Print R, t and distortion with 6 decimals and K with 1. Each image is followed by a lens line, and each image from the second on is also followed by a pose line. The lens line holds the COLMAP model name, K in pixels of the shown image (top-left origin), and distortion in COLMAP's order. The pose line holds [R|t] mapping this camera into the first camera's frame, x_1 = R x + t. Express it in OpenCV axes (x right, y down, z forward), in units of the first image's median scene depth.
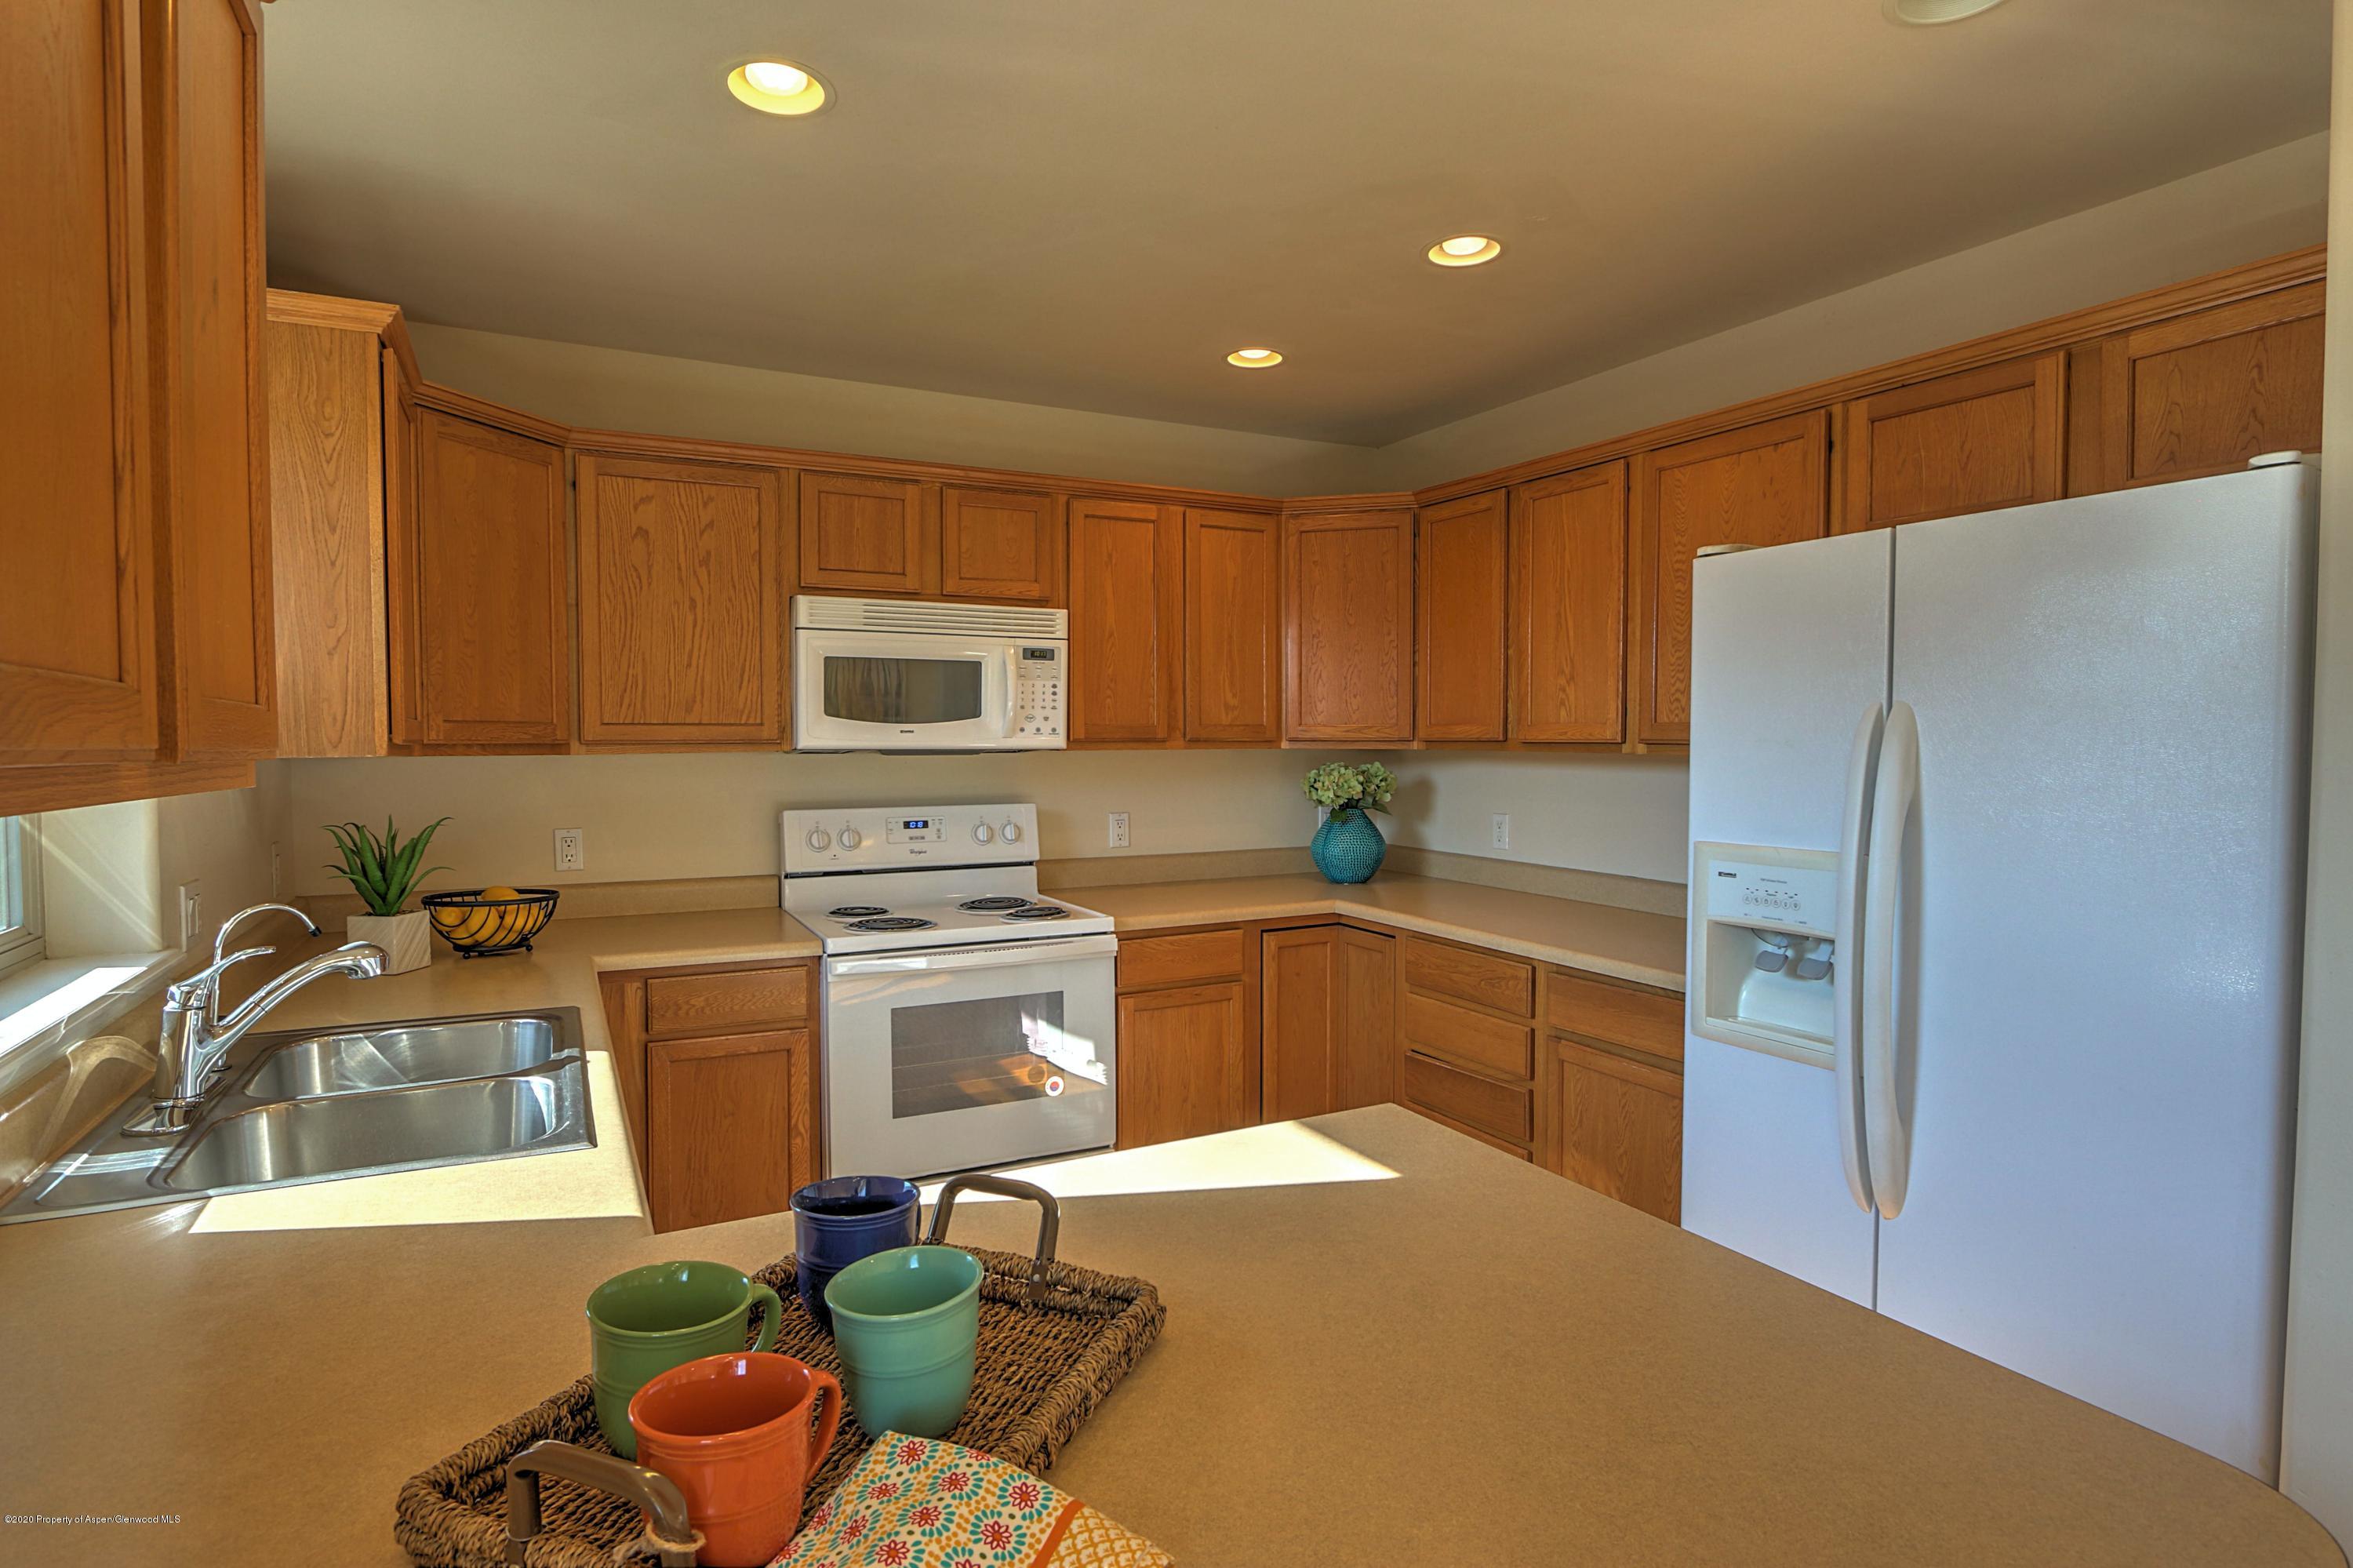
lens RADIAL K [[1224.1, 0, 1165.3], [0, 1224.1, 777.3], [0, 0, 1]] dist [-0.012020, 0.002440]
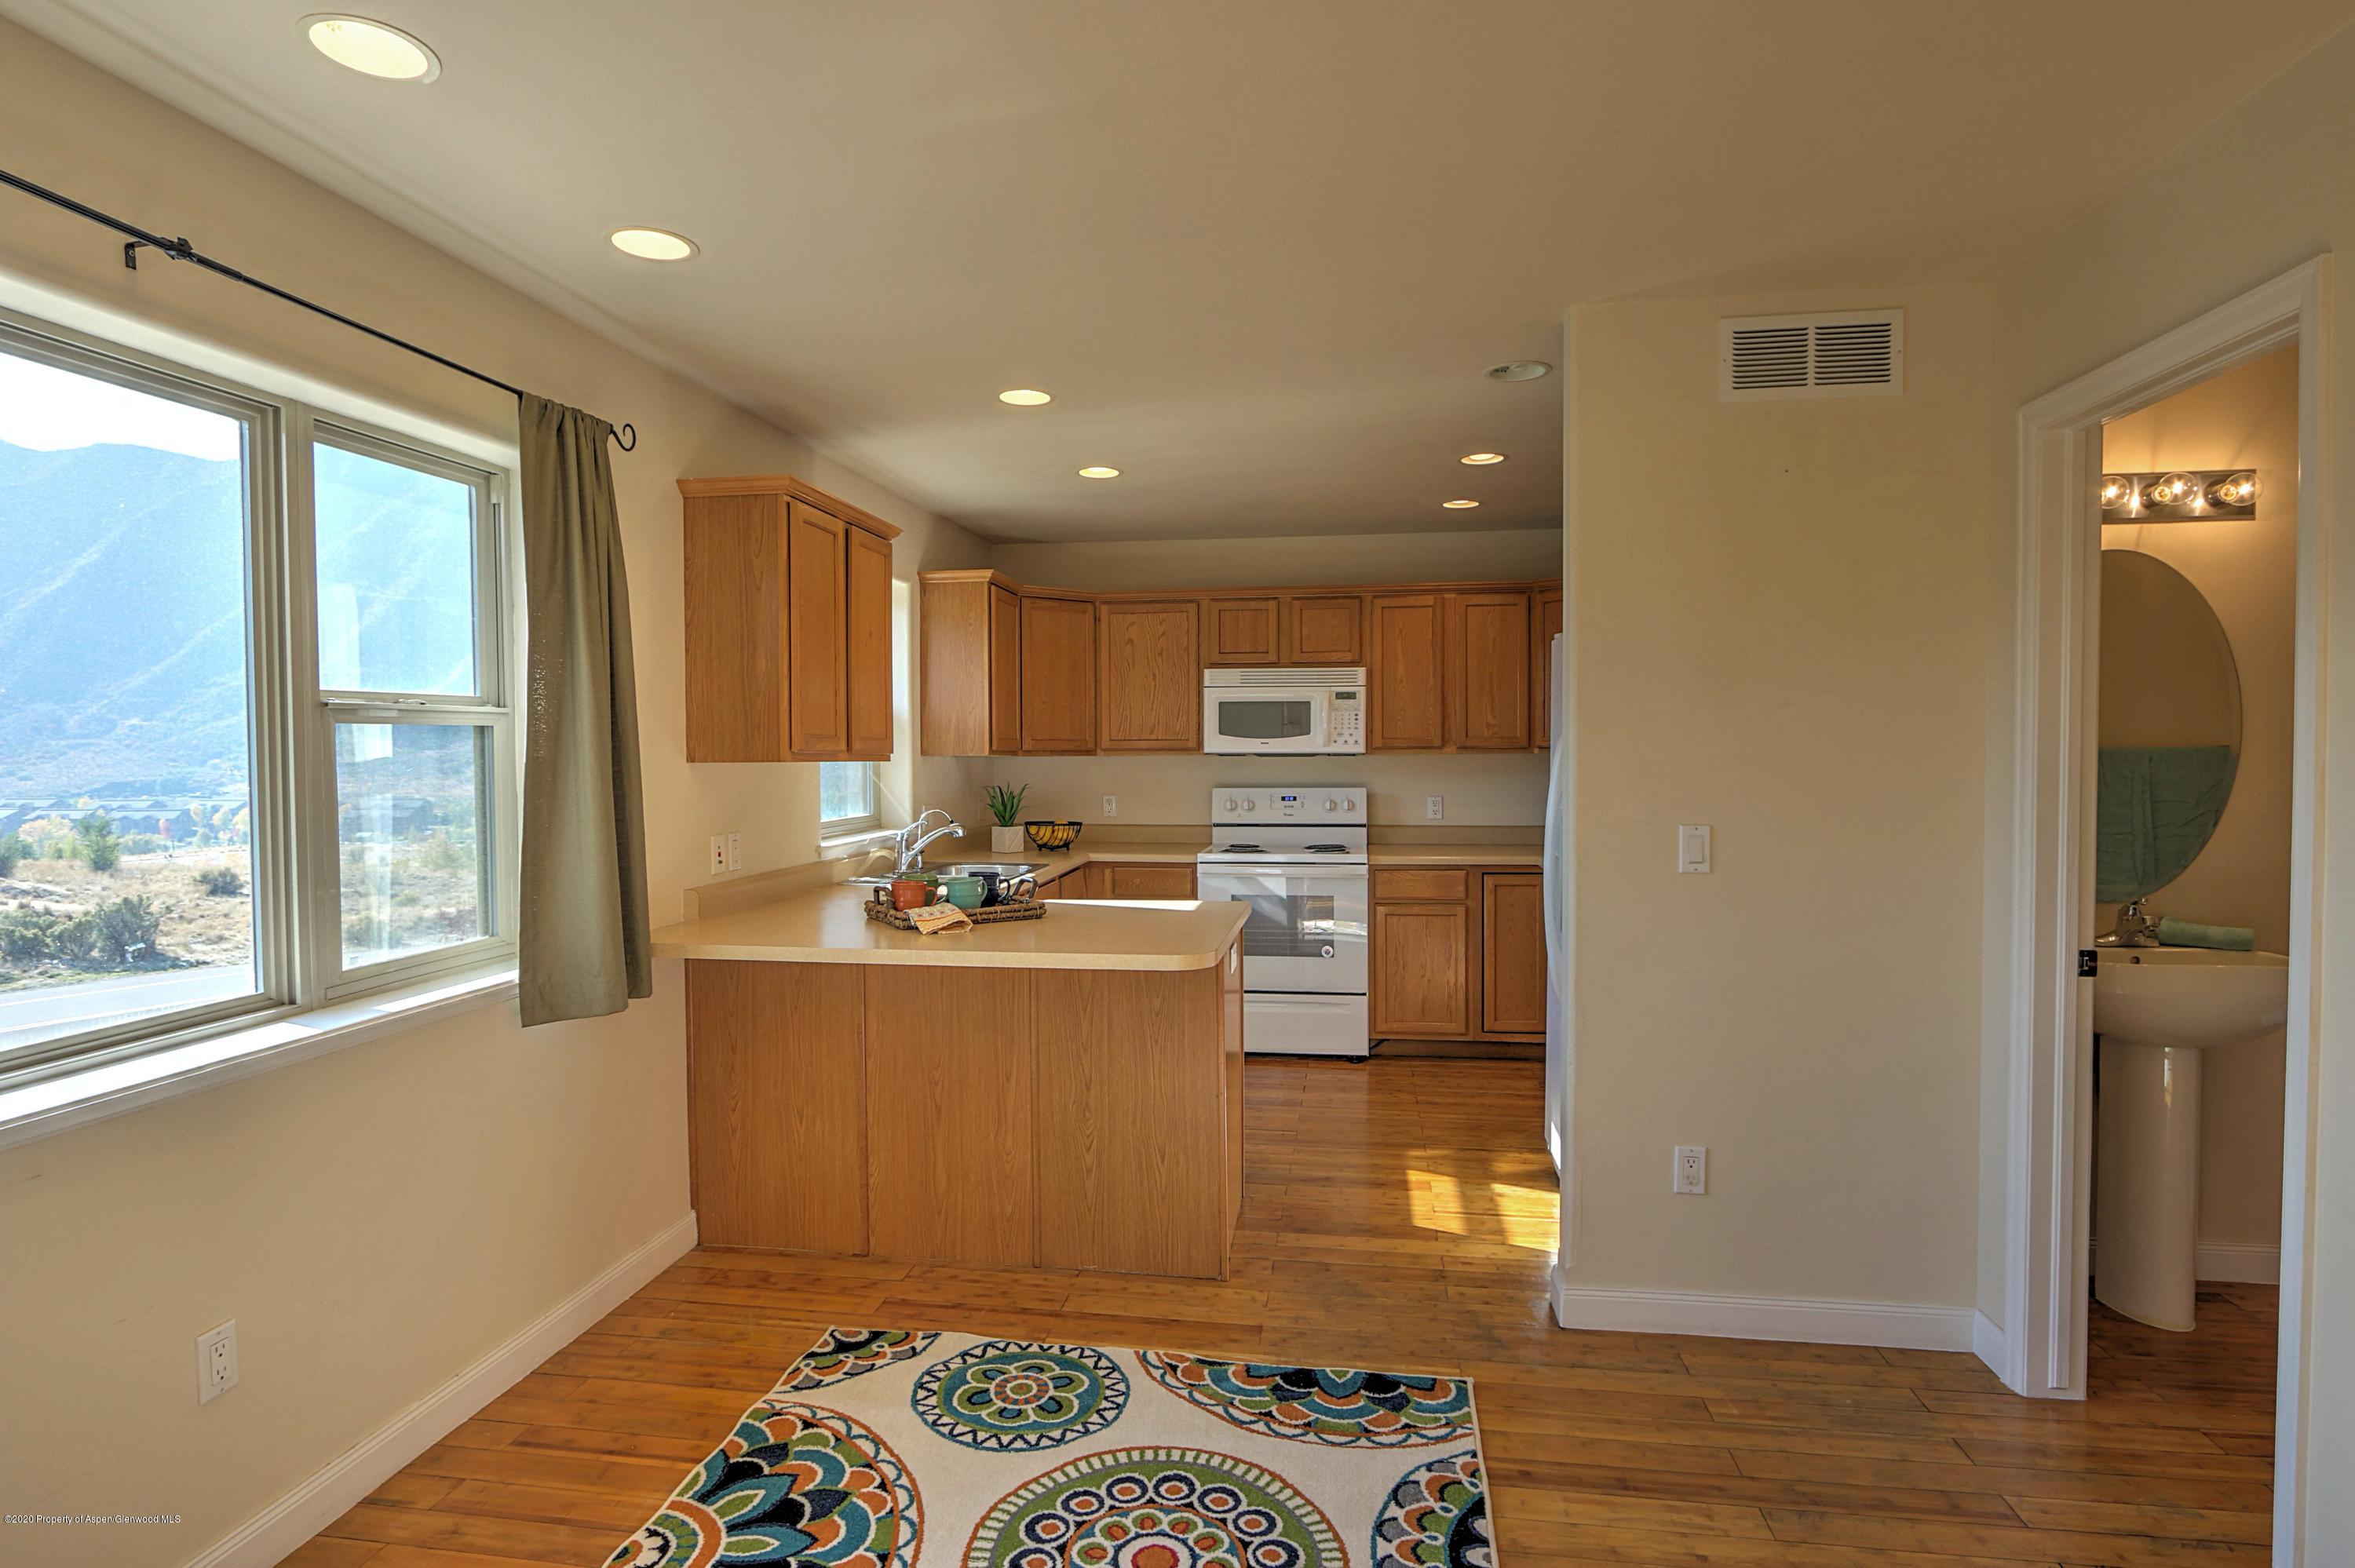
lens RADIAL K [[1224.9, 0, 1166.3], [0, 1224.9, 777.3], [0, 0, 1]] dist [-0.012020, 0.002440]
pose [[0.806725, 0.012335, -0.590799, 0.686698], [-0.015813, 0.999875, -0.000717, 0.014172], [0.590716, 0.009920, 0.806819, -0.475413]]
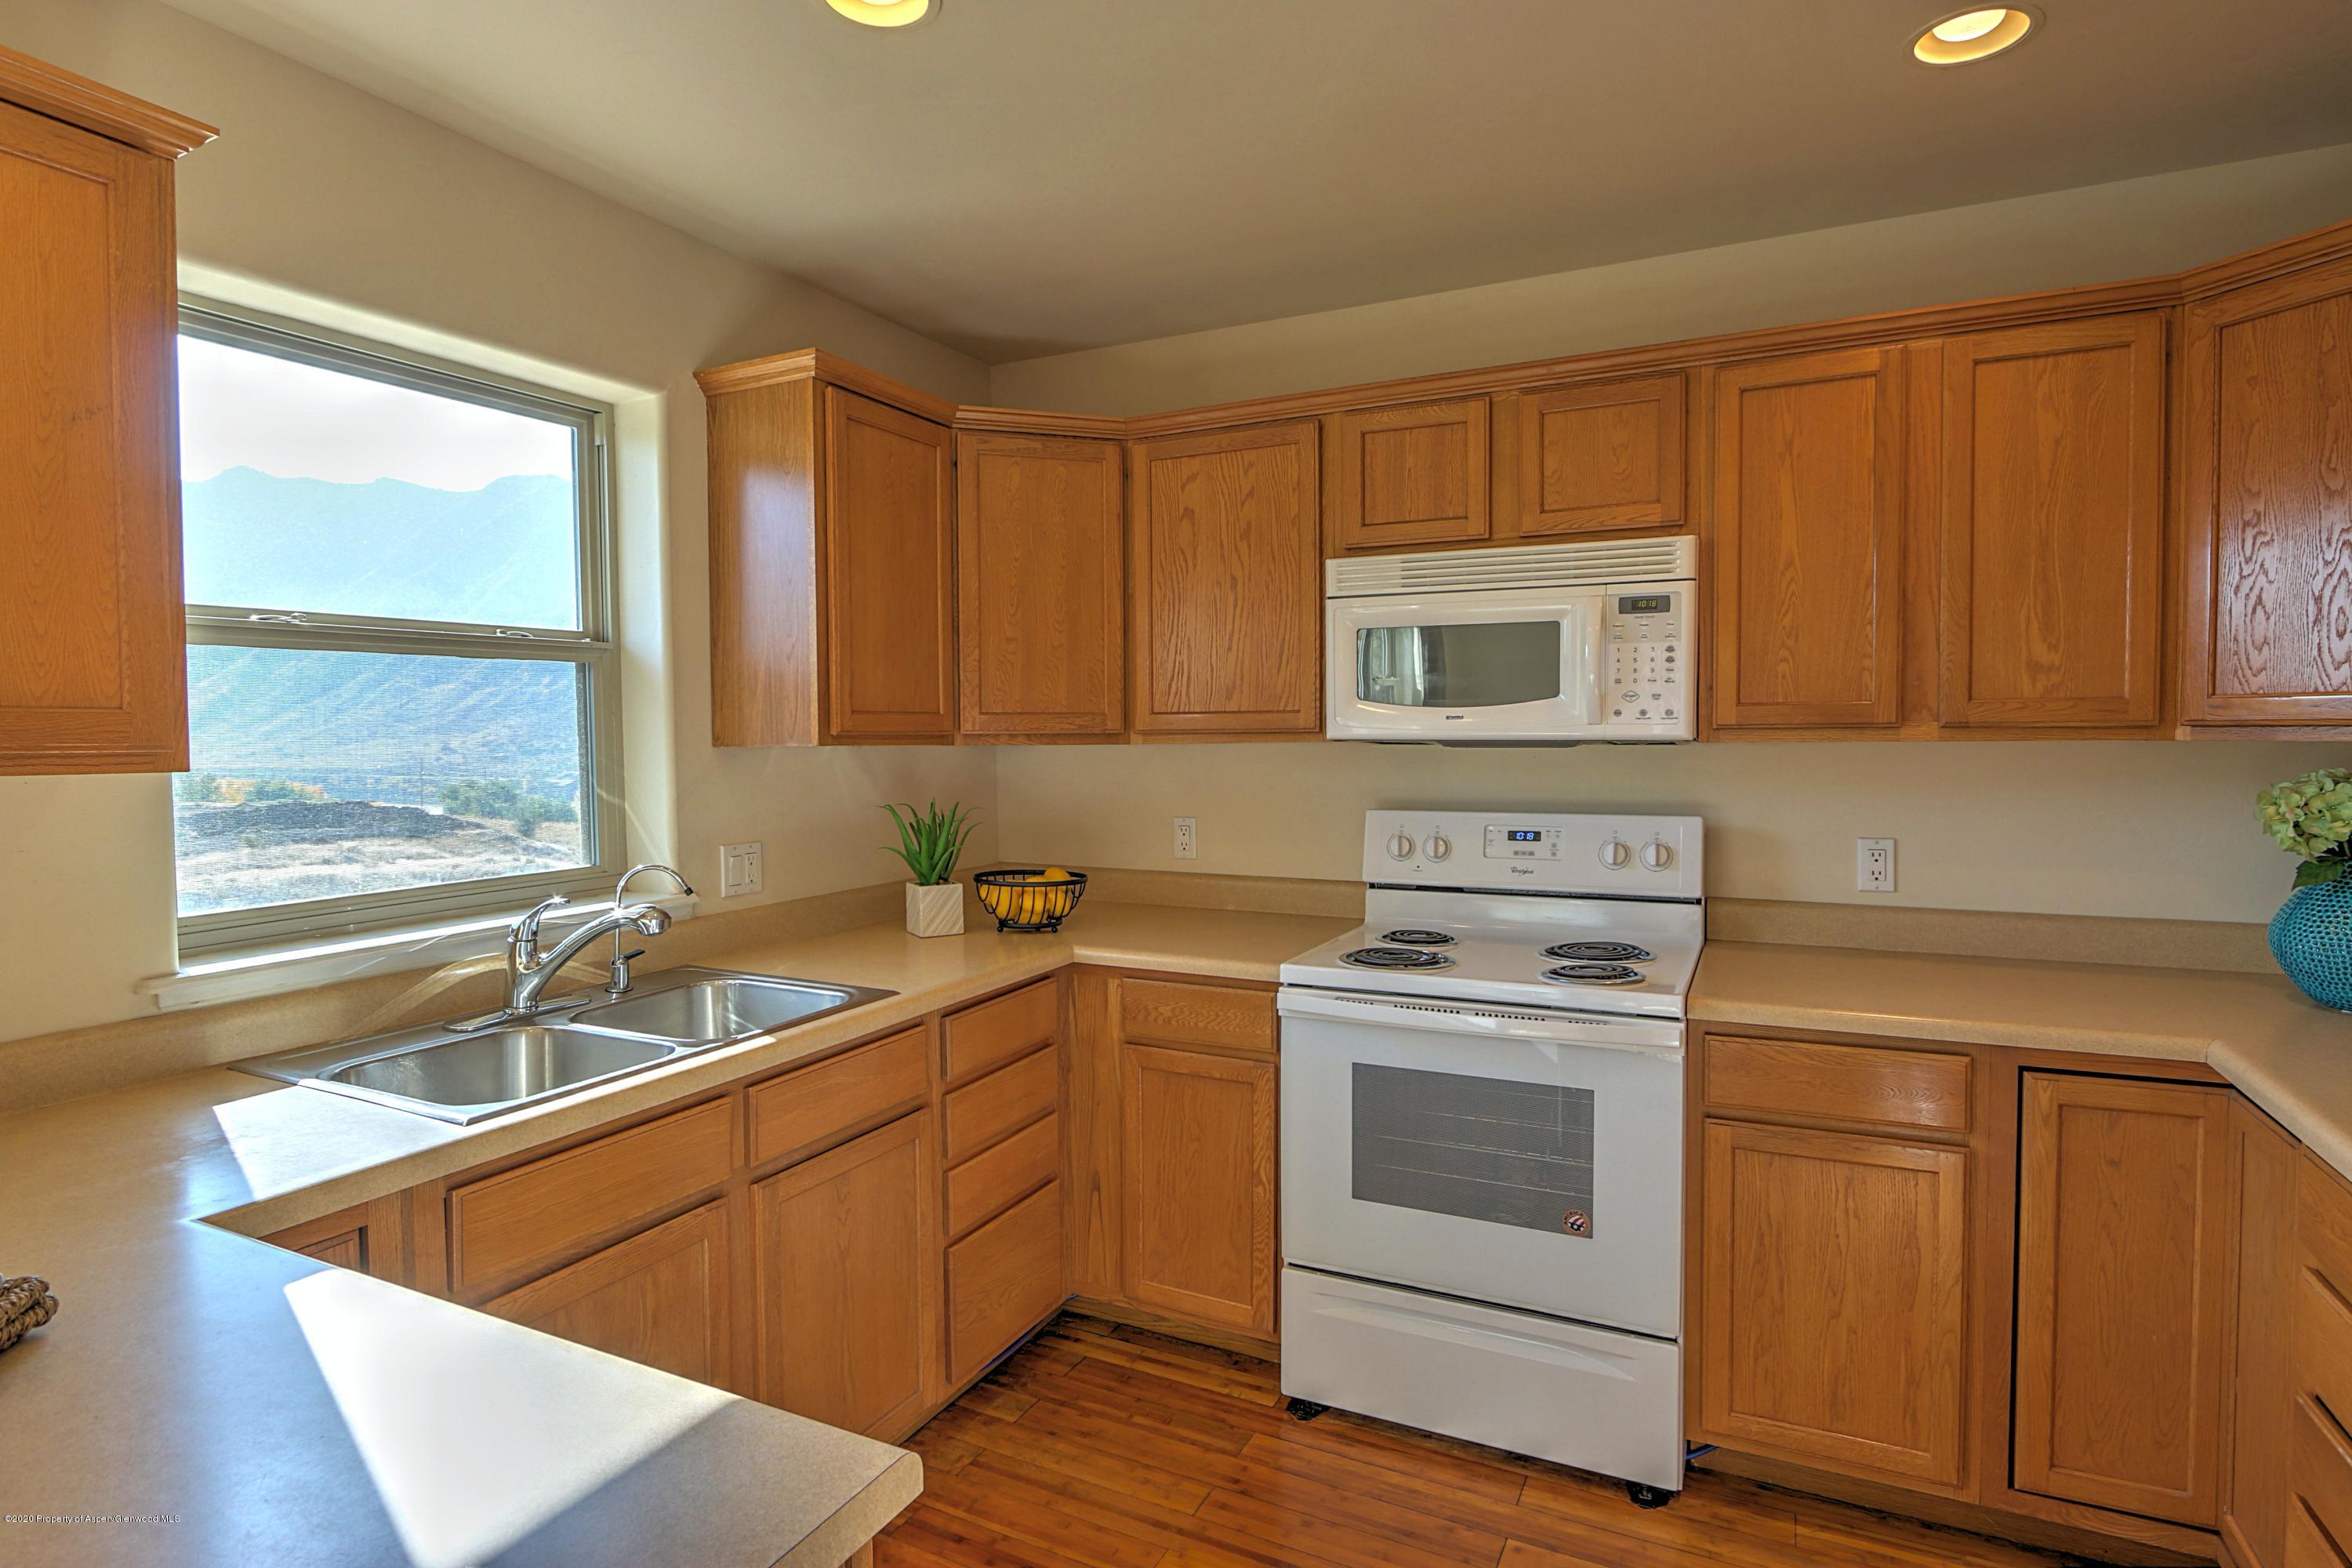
lens RADIAL K [[1223.5, 0, 1164.8], [0, 1223.5, 777.3], [0, 0, 1]] dist [-0.012020, 0.002440]
pose [[0.590406, 0.029730, -0.806559, 0.305546], [-0.018515, 0.999557, 0.023291, -0.013402], [0.806894, 0.001182, 0.590695, 0.373917]]
